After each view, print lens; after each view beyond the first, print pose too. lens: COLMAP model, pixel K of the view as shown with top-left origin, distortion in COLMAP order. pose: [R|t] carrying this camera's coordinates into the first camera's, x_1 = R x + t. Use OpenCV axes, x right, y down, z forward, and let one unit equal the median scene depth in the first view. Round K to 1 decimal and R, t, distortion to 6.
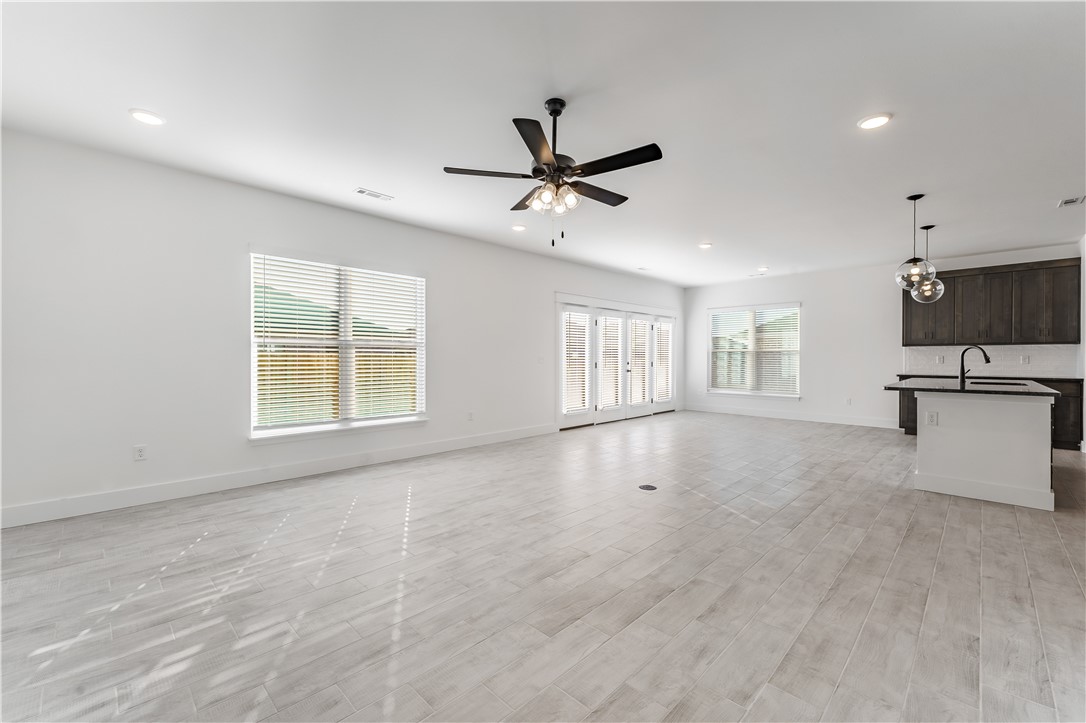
lens RADIAL K [[443.2, 0, 546.6], [0, 443.2, 357.6], [0, 0, 1]] dist [0.003870, 0.000543]
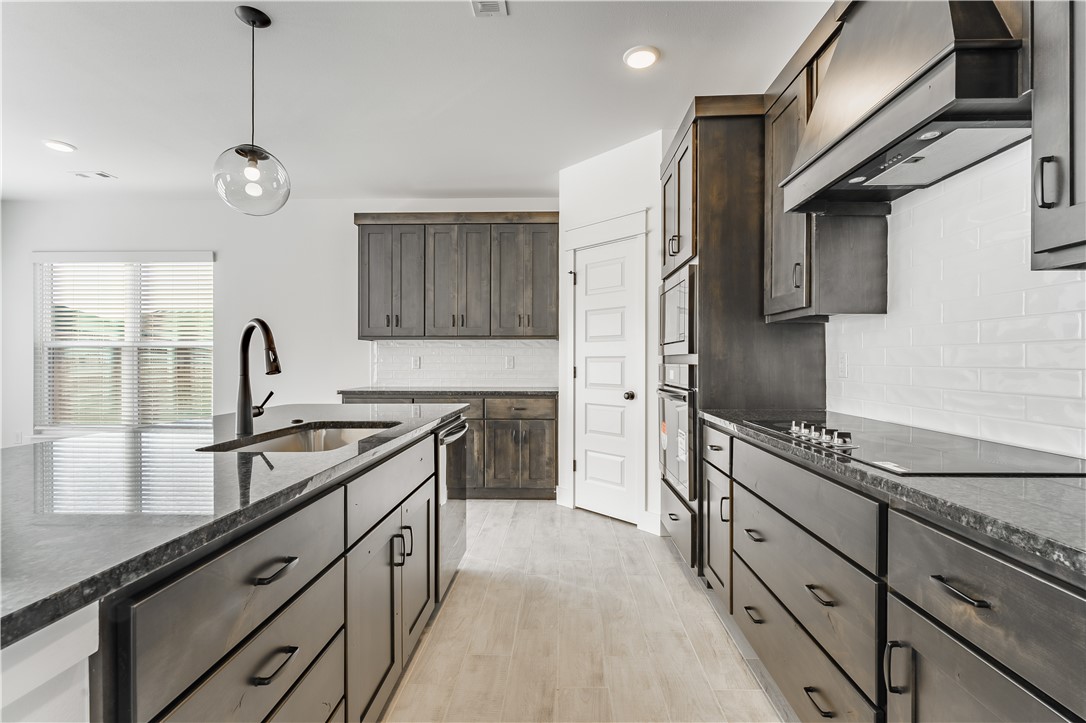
lens RADIAL K [[482.2, 0, 552.7], [0, 482.2, 362.3], [0, 0, 1]] dist [-0.001333, -0.000362]
pose [[0.726812, -0.003273, 0.686828, 1.051411], [0.000911, 0.999992, 0.003802, 0.003499], [-0.686835, -0.002138, 0.726810, 0.724791]]
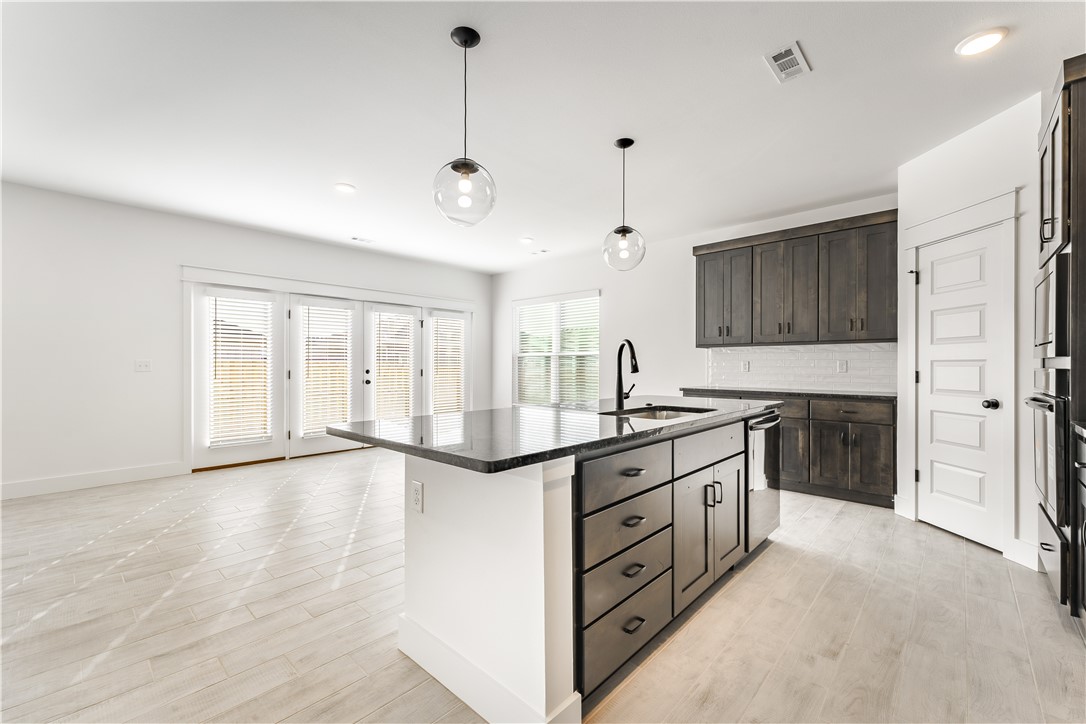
lens RADIAL K [[447.3, 0, 543.0], [0, 447.3, 362.0], [0, 0, 1]] dist [-0.000124, 0.000130]
pose [[0.999667, -0.000477, 0.025798, 1.015234], [0.000631, 0.999982, -0.005952, 0.003673], [-0.025795, 0.005966, 0.999649, 0.560772]]
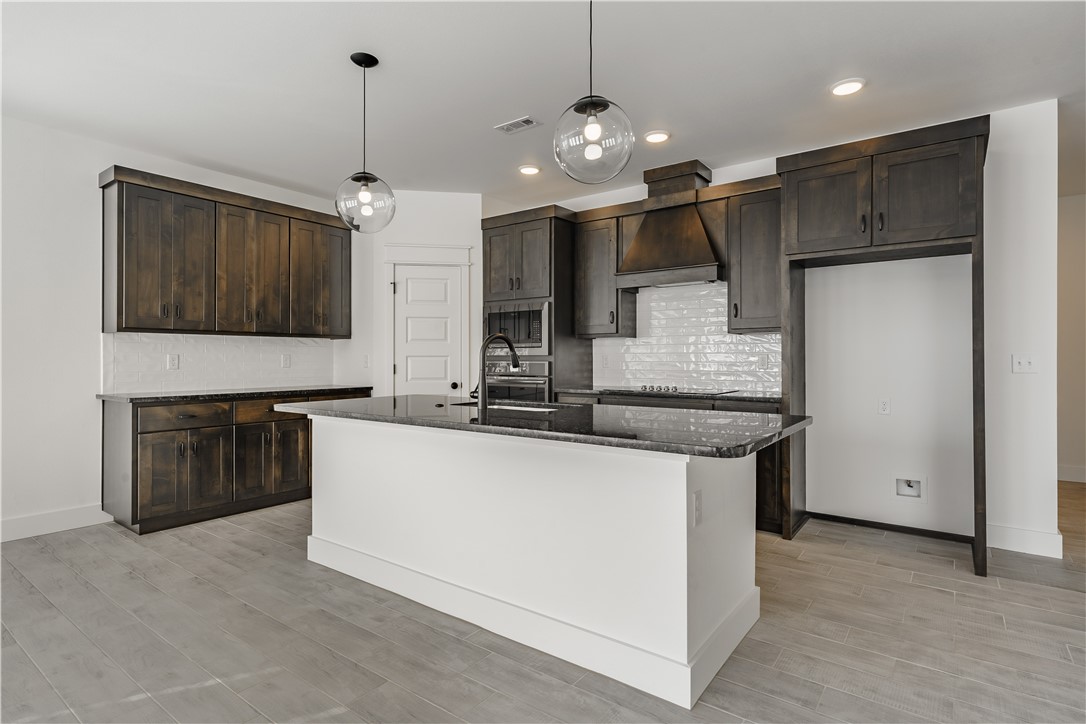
lens RADIAL K [[549.1, 0, 546.7], [0, 549.1, 357.6], [0, 0, 1]] dist [0.003503, 0.000815]
pose [[-0.137403, 0.000339, 0.990515, 0.407611], [-0.000089, 1.000000, -0.000354, 0.000841], [-0.990515, -0.000137, -0.137403, 1.243849]]
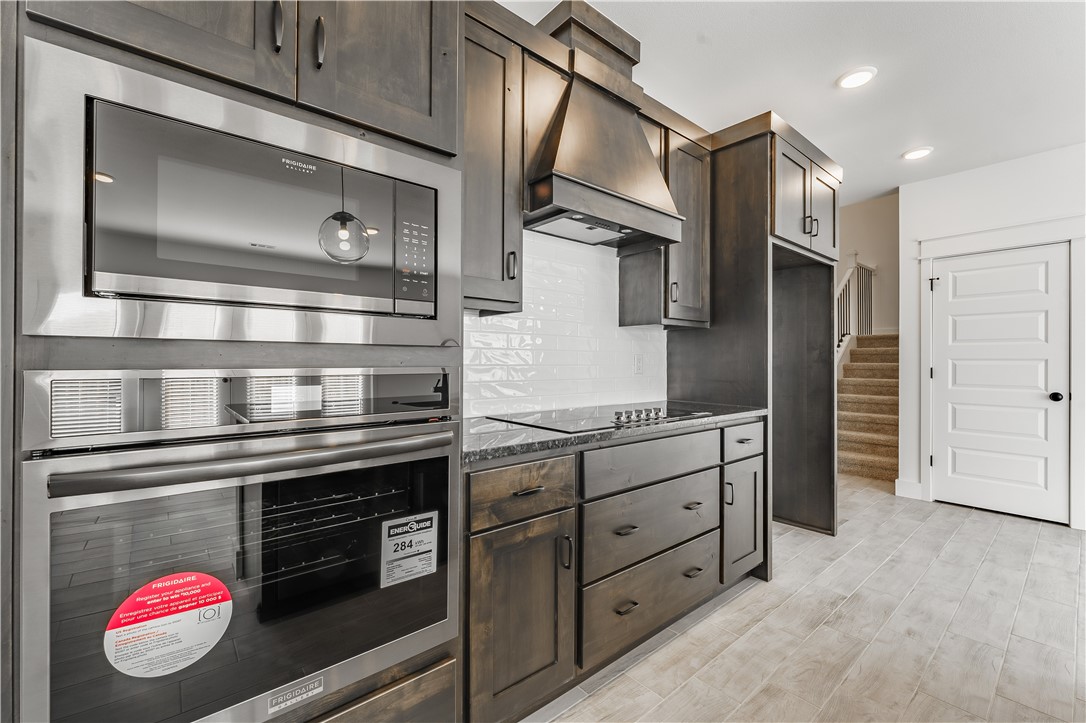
lens RADIAL K [[452.7, 0, 544.3], [0, 452.7, 359.7], [0, 0, 1]] dist [-0.000852, -0.000186]
pose [[-0.995206, -0.006304, 0.097596, 1.541992], [-0.006480, 0.999978, -0.001489, 0.003917], [-0.097584, -0.002115, -0.995225, 1.374445]]
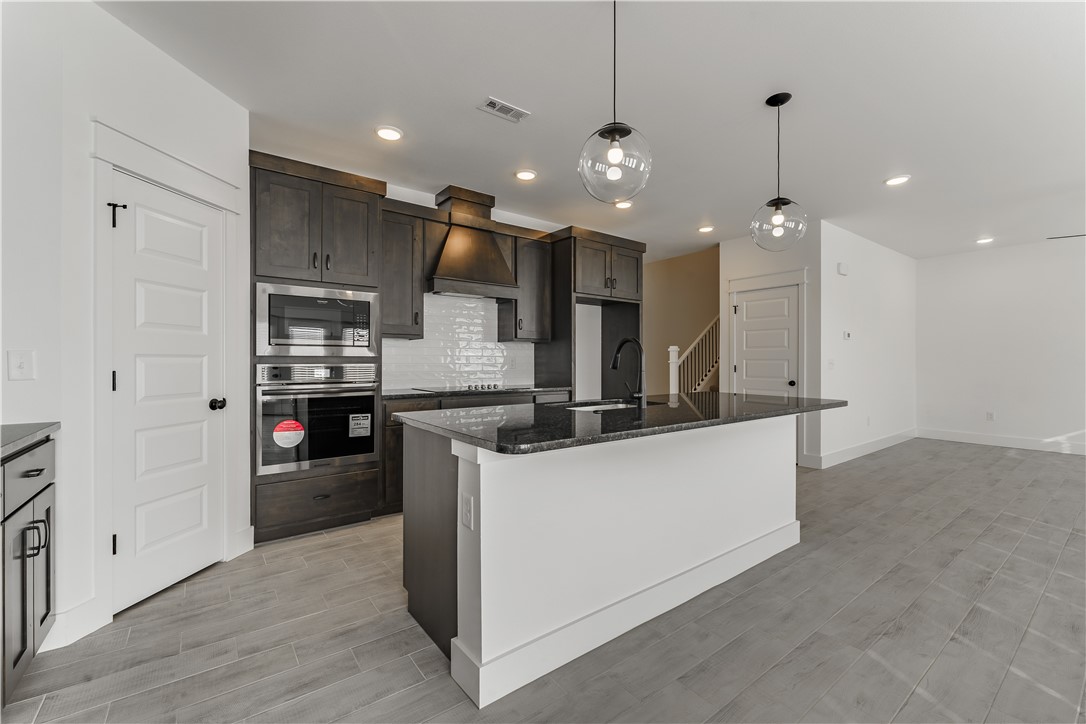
lens RADIAL K [[455.5, 0, 544.5], [0, 455.5, 362.8], [0, 0, 1]] dist [-0.002610, -0.000262]
pose [[-0.988868, -0.002902, 0.148764, 1.187566], [-0.002541, 0.999993, 0.002616, 0.004151], [-0.148770, 0.002209, -0.988869, 1.884784]]
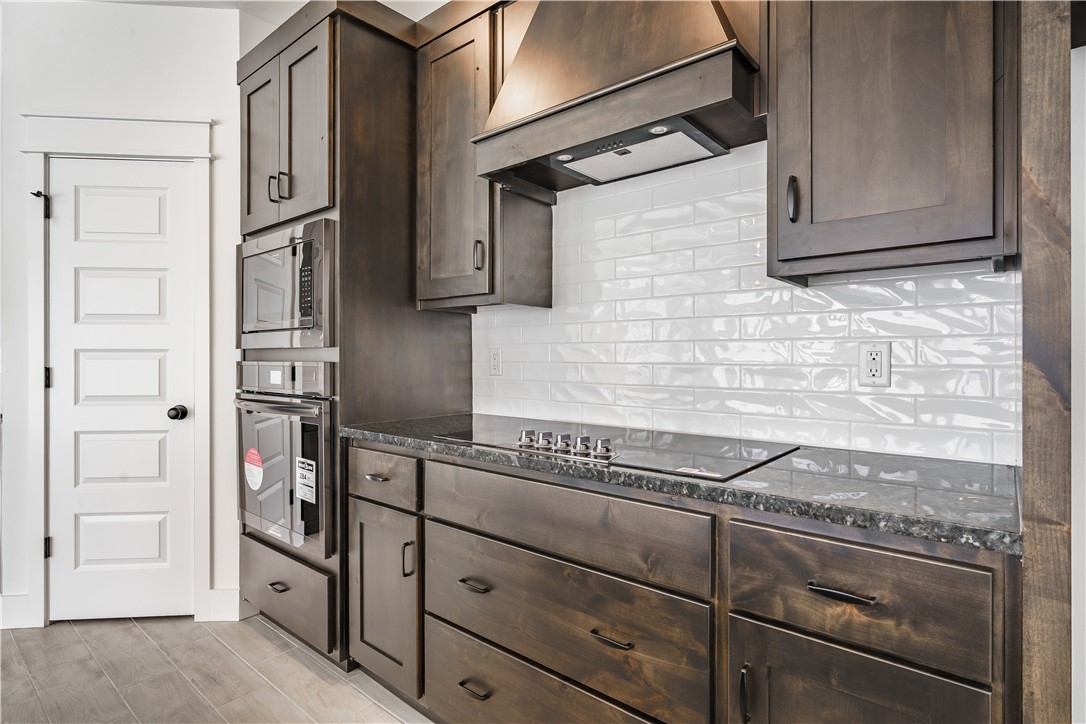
lens RADIAL K [[550.0, 0, 546.7], [0, 550.0, 358.6], [0, 0, 1]] dist [-0.000693, 0.000094]
pose [[-0.079966, -0.004529, 0.996787, 1.102400], [-0.001170, 0.999989, 0.004450, 0.003230], [-0.996797, -0.000810, -0.079970, 0.905159]]
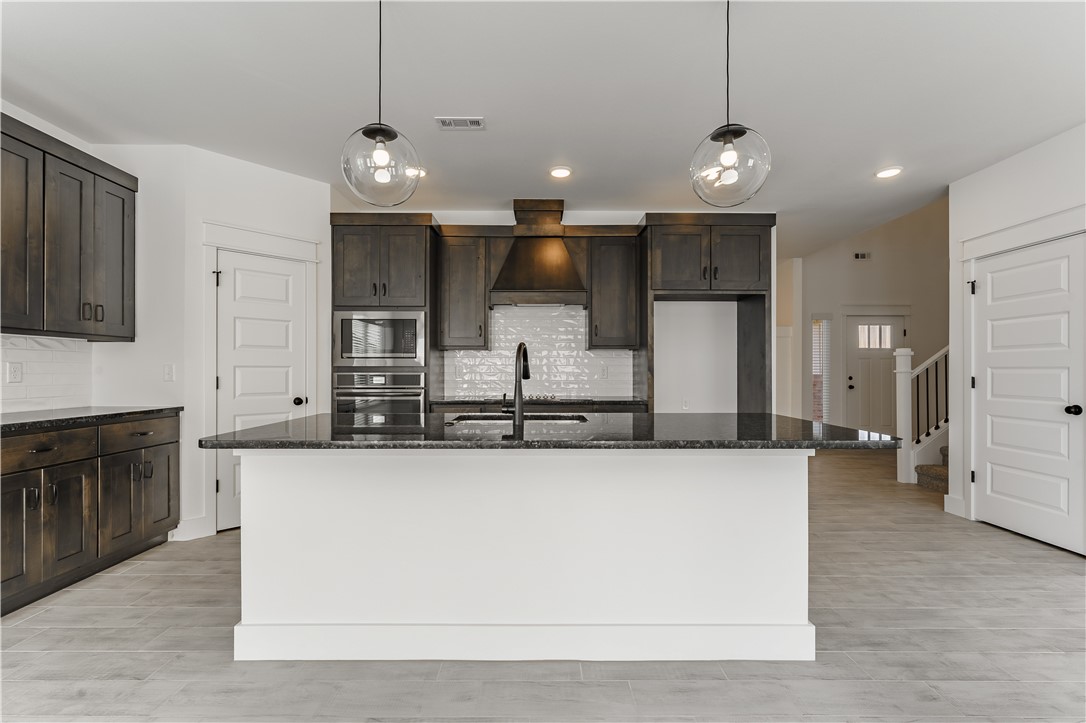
lens RADIAL K [[469.5, 0, 536.6], [0, 469.5, 369.7], [0, 0, 1]] dist [-0.001222, -0.000019]
pose [[-0.697908, -0.001296, 0.716186, 0.720335], [-0.002482, 0.999997, -0.000609, 0.002570], [-0.716183, -0.002202, -0.697909, 1.613332]]
